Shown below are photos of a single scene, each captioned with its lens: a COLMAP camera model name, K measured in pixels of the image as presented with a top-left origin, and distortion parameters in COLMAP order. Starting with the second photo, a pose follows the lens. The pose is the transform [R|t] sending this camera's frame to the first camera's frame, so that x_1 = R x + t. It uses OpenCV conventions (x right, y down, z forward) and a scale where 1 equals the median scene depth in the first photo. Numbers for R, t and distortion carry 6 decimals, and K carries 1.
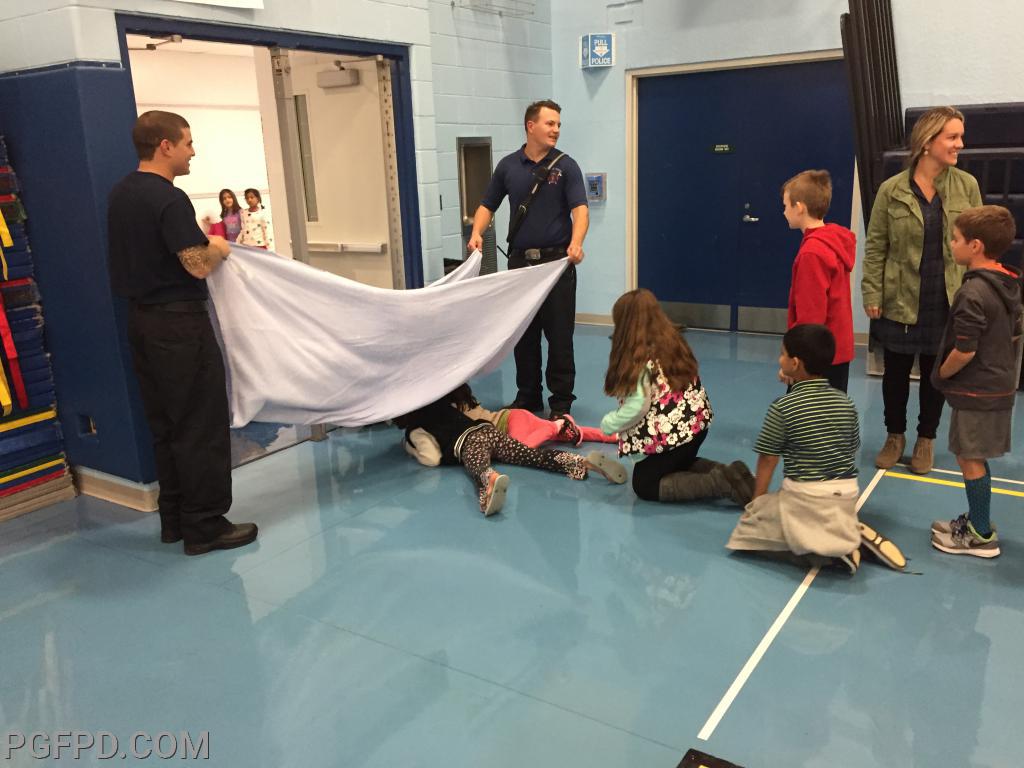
lens RADIAL K [[863.7, 0, 512.0], [0, 863.7, 384.0], [0, 0, 1]] dist [0.079332, -0.104307]
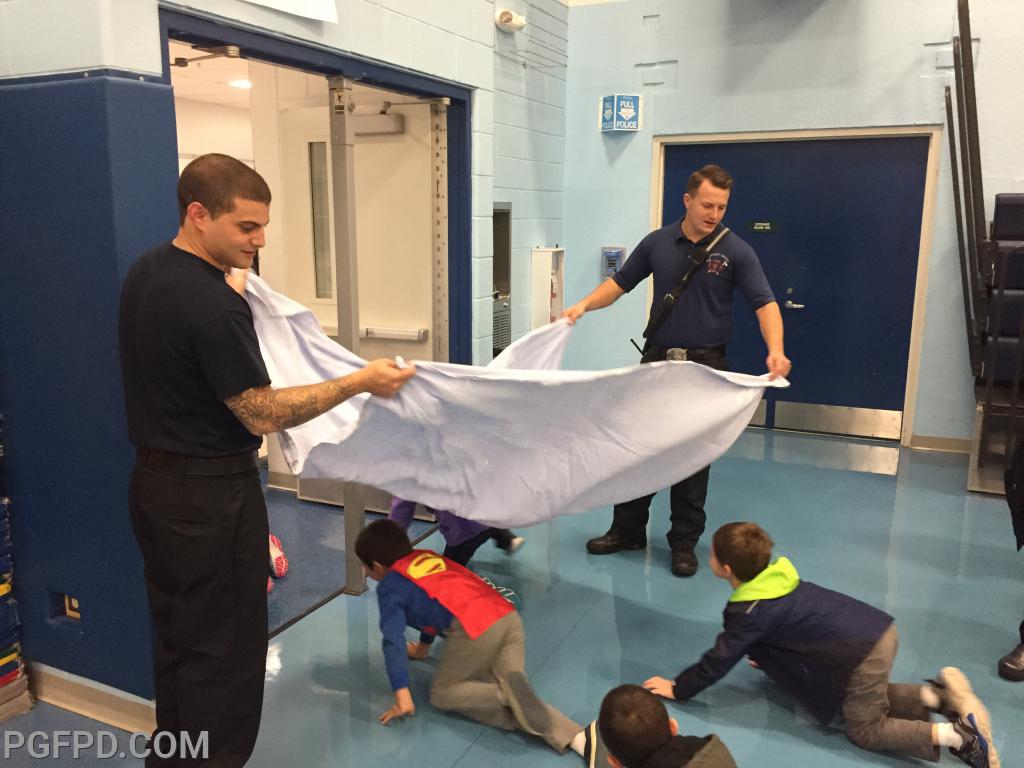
lens RADIAL K [[863.7, 0, 512.0], [0, 863.7, 384.0], [0, 0, 1]] dist [0.079332, -0.104307]
pose [[0.988322, 0.013086, 0.151814, -0.196953], [-0.002409, 0.997523, -0.070300, -0.059277], [-0.152358, 0.069113, 0.985906, 0.218254]]
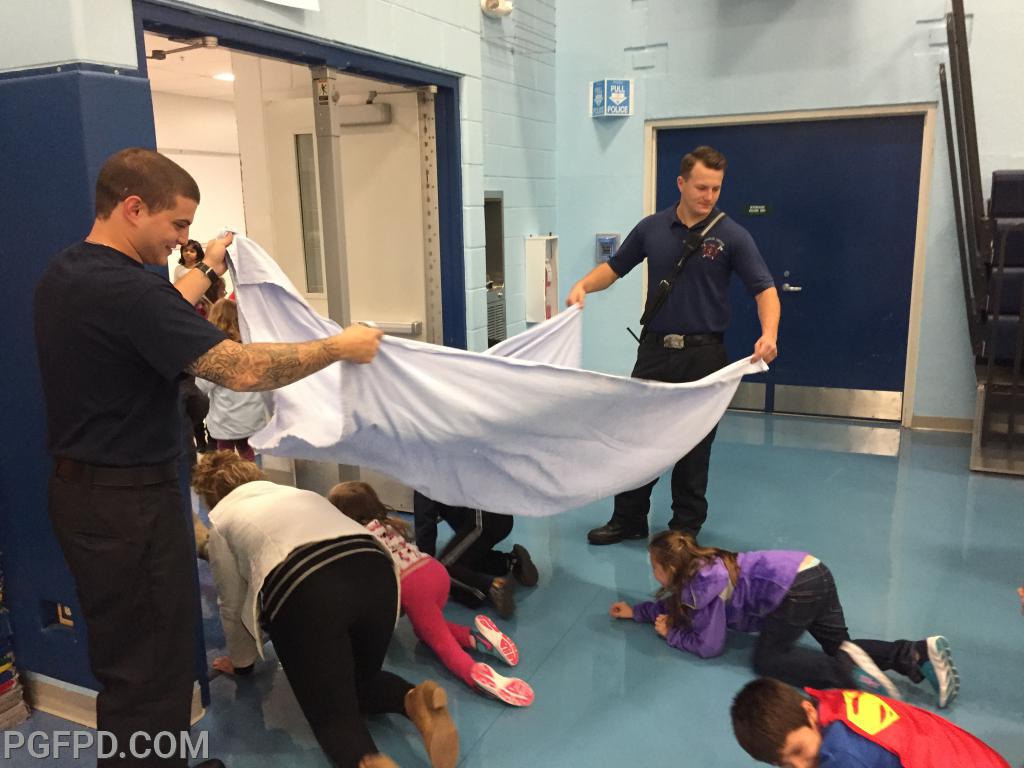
lens RADIAL K [[860.0, 0, 511.3], [0, 860.0, 377.3], [0, 0, 1]] dist [0.090241, -0.170577]
pose [[0.988067, -0.012784, 0.153494, -0.192794], [0.023055, 0.997598, -0.065324, -0.062616], [-0.152290, 0.068083, 0.985988, 0.233570]]
